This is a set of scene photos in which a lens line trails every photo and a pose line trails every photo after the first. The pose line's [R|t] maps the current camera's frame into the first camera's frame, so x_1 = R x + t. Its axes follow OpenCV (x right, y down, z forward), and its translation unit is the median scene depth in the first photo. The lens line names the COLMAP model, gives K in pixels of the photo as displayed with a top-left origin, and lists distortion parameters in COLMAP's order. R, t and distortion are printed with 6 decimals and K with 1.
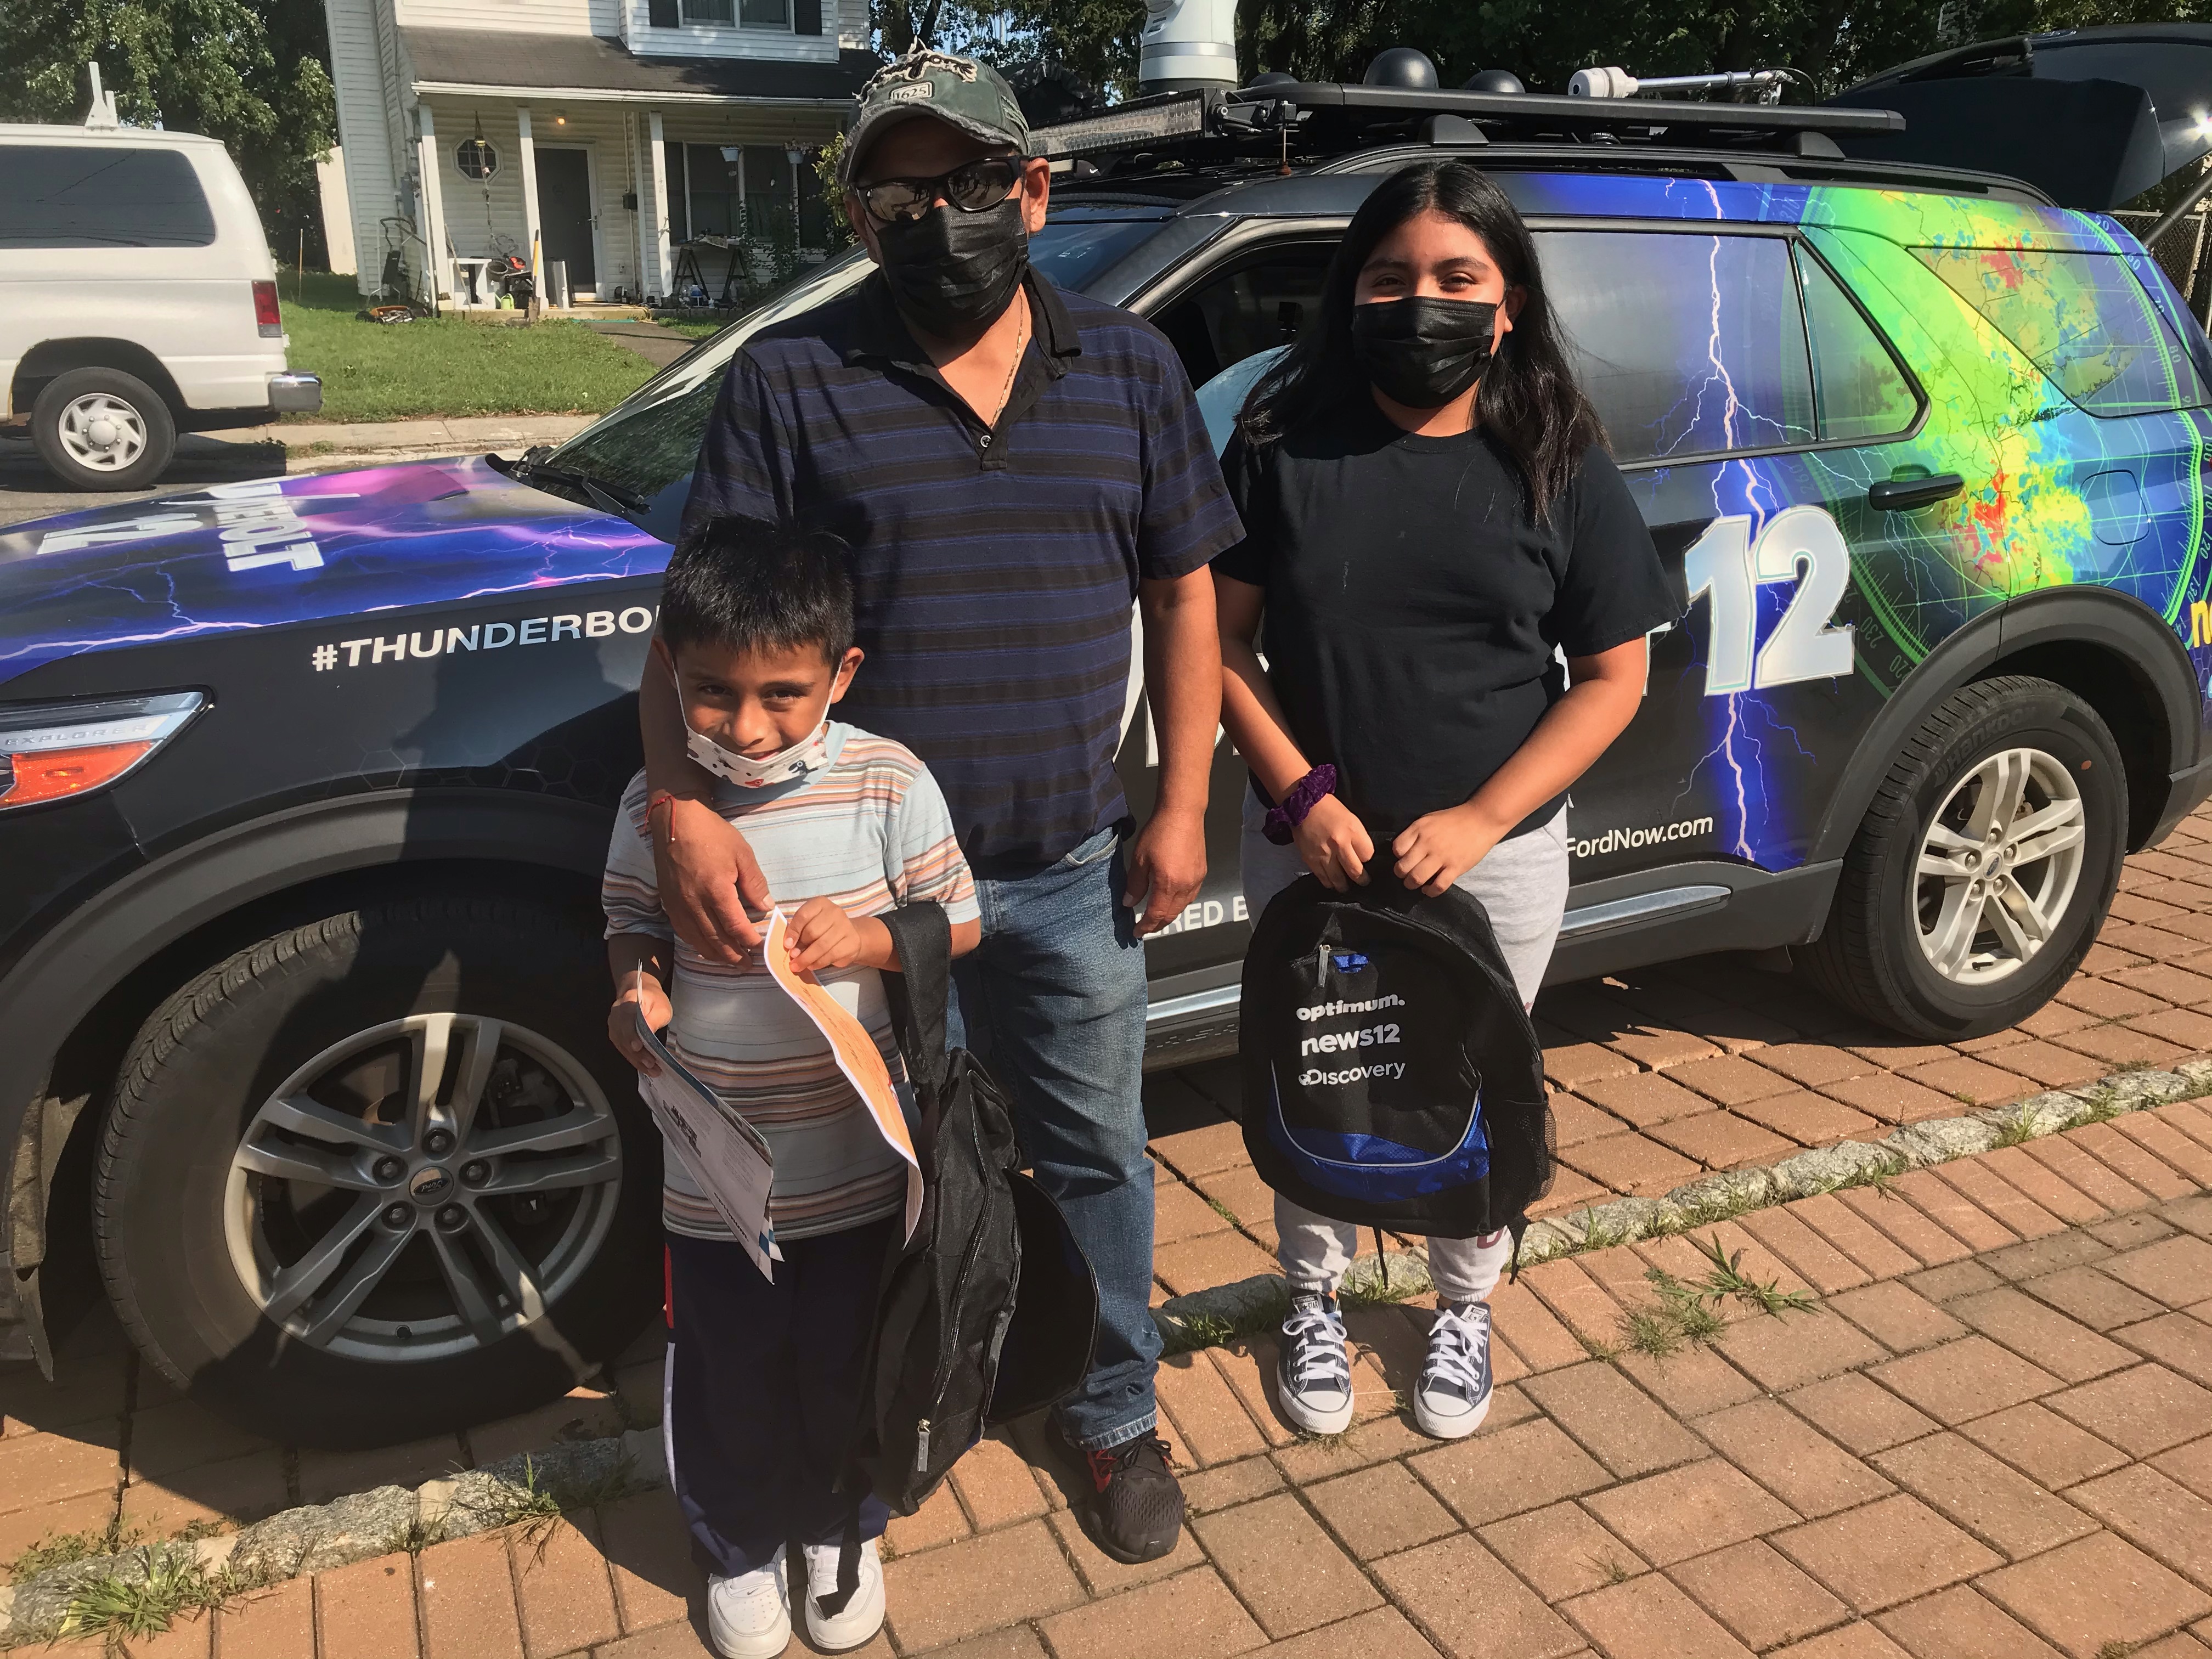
lens RADIAL K [[1800.5, 0, 1106.0], [0, 1800.5, 829.5], [0, 0, 1]] dist [0.021109, -0.000627]
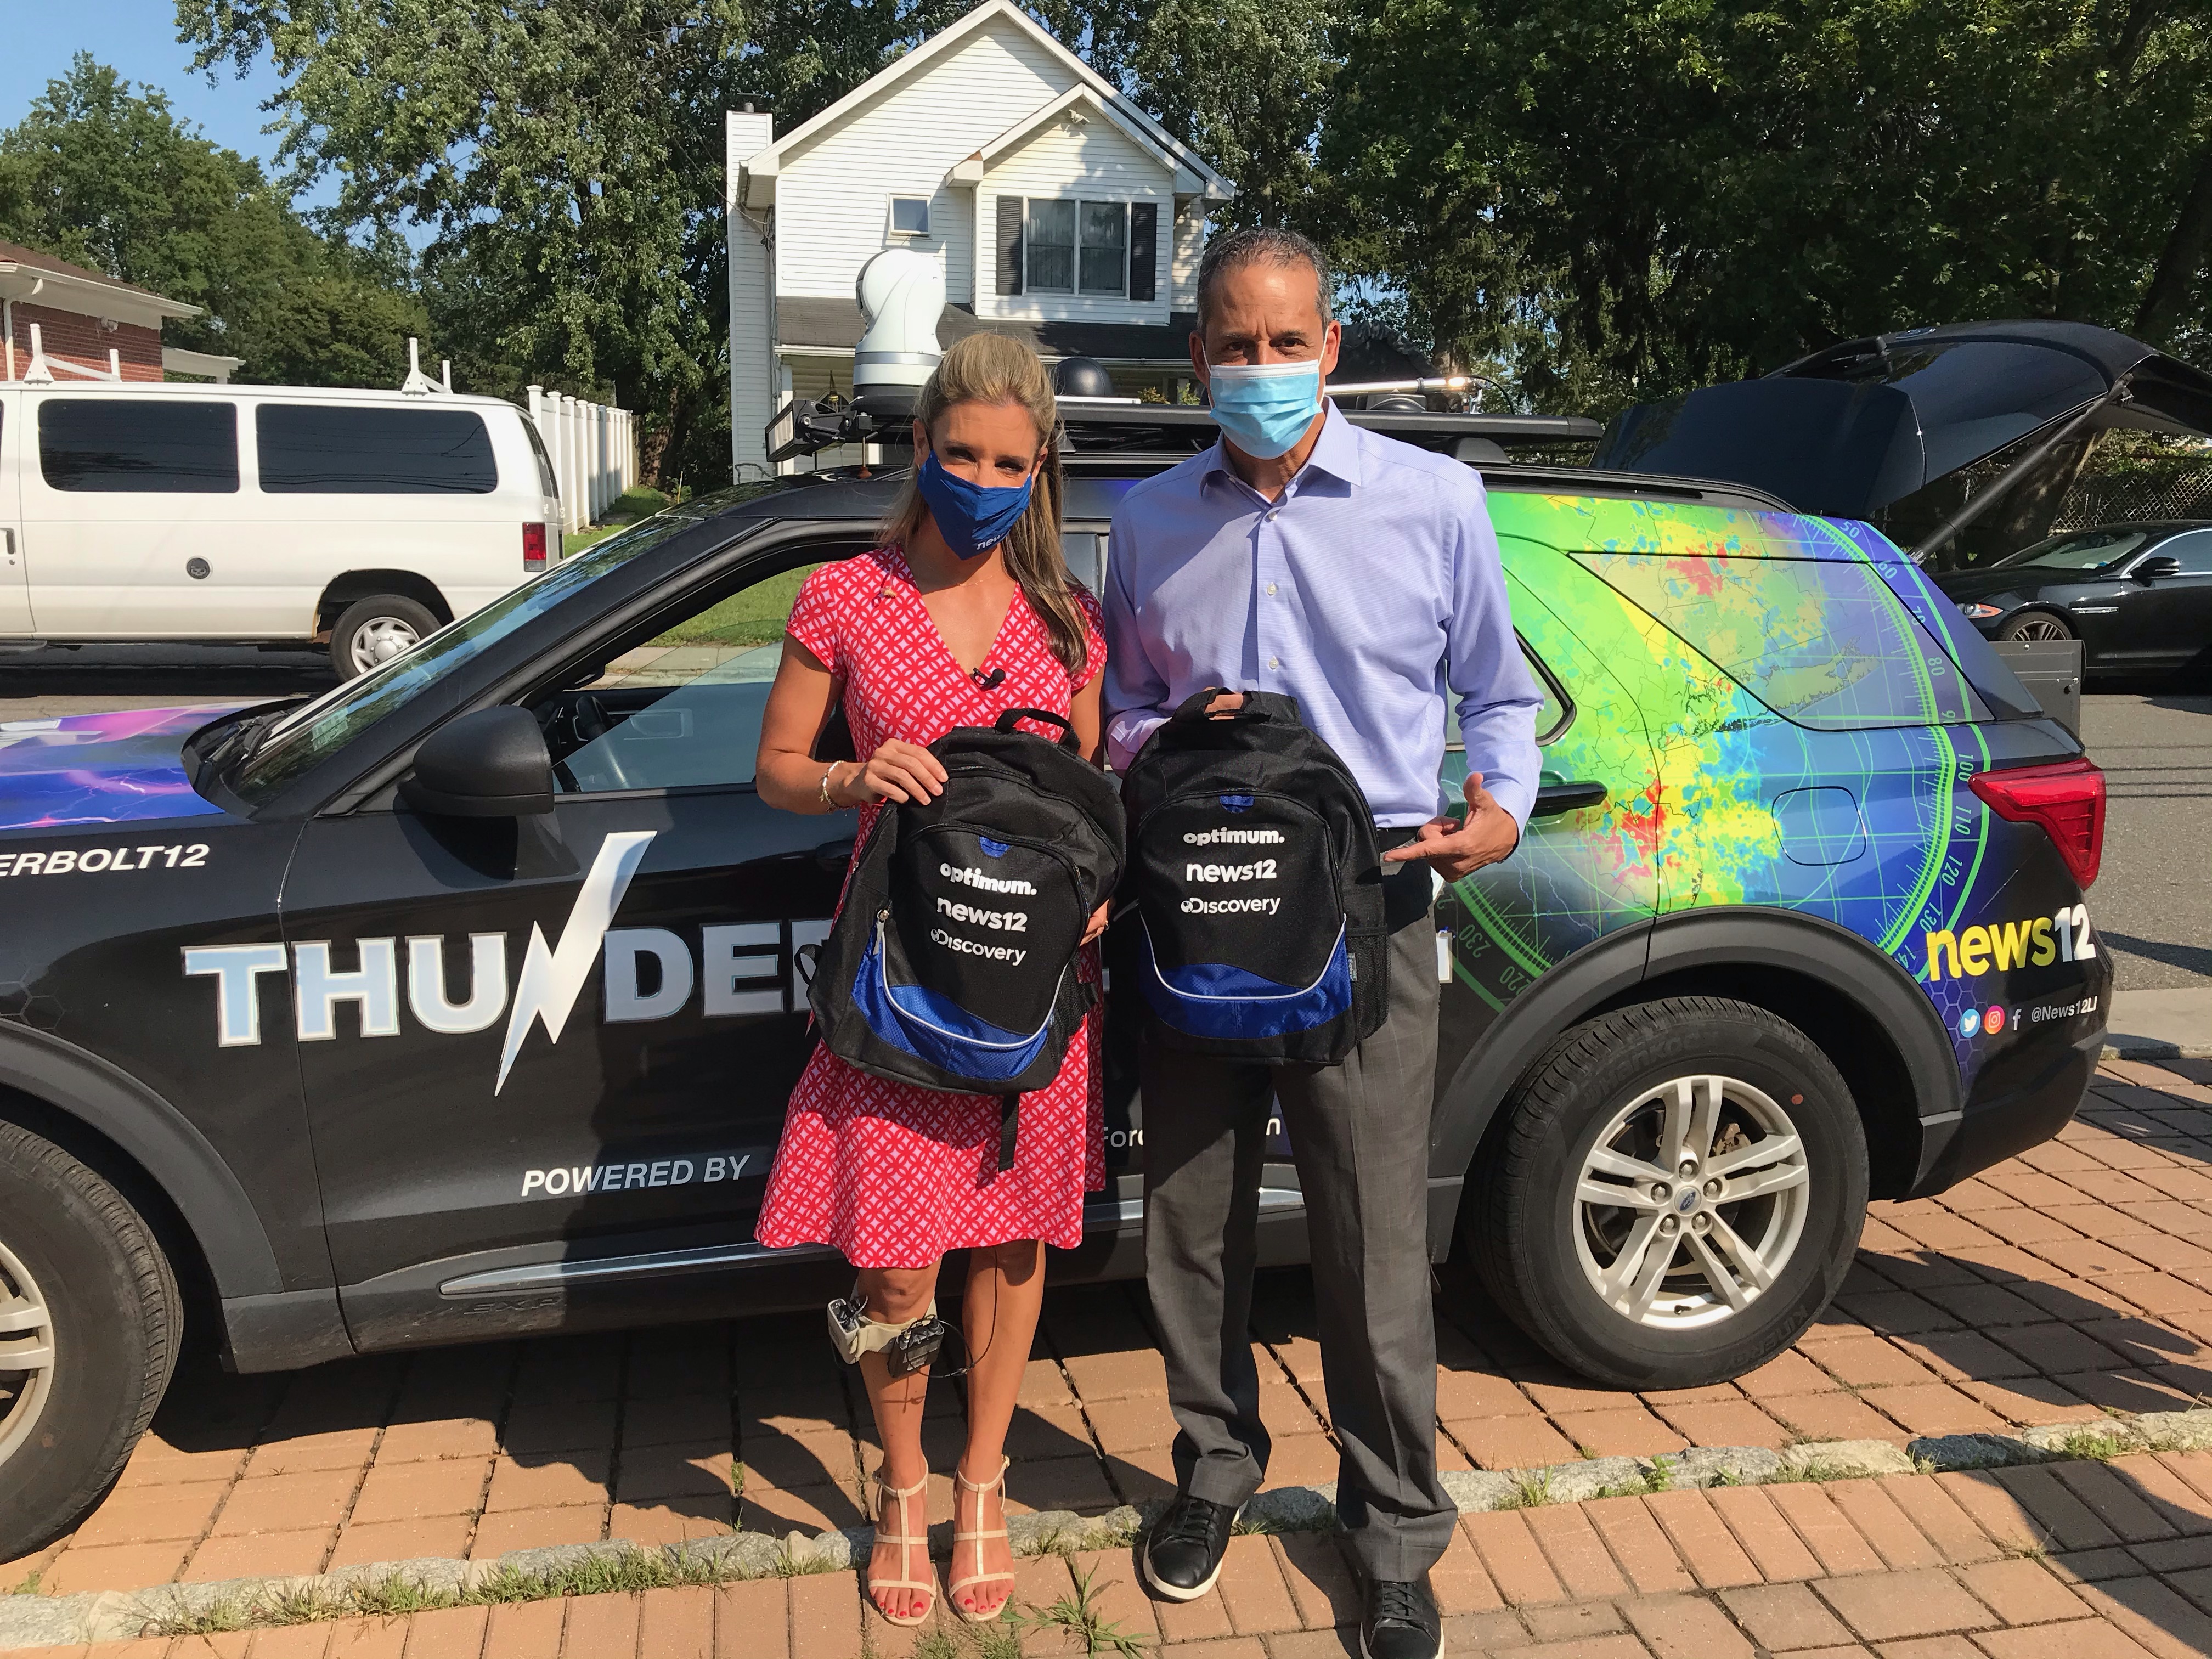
lens RADIAL K [[1819.3, 0, 1106.0], [0, 1819.3, 829.5], [0, 0, 1]] dist [0.006807, 0.001055]
pose [[0.976319, 0.054951, -0.209239, 0.391039], [-0.081003, 0.989698, -0.118049, -0.034194], [0.200597, 0.132202, 0.970713, 0.011545]]
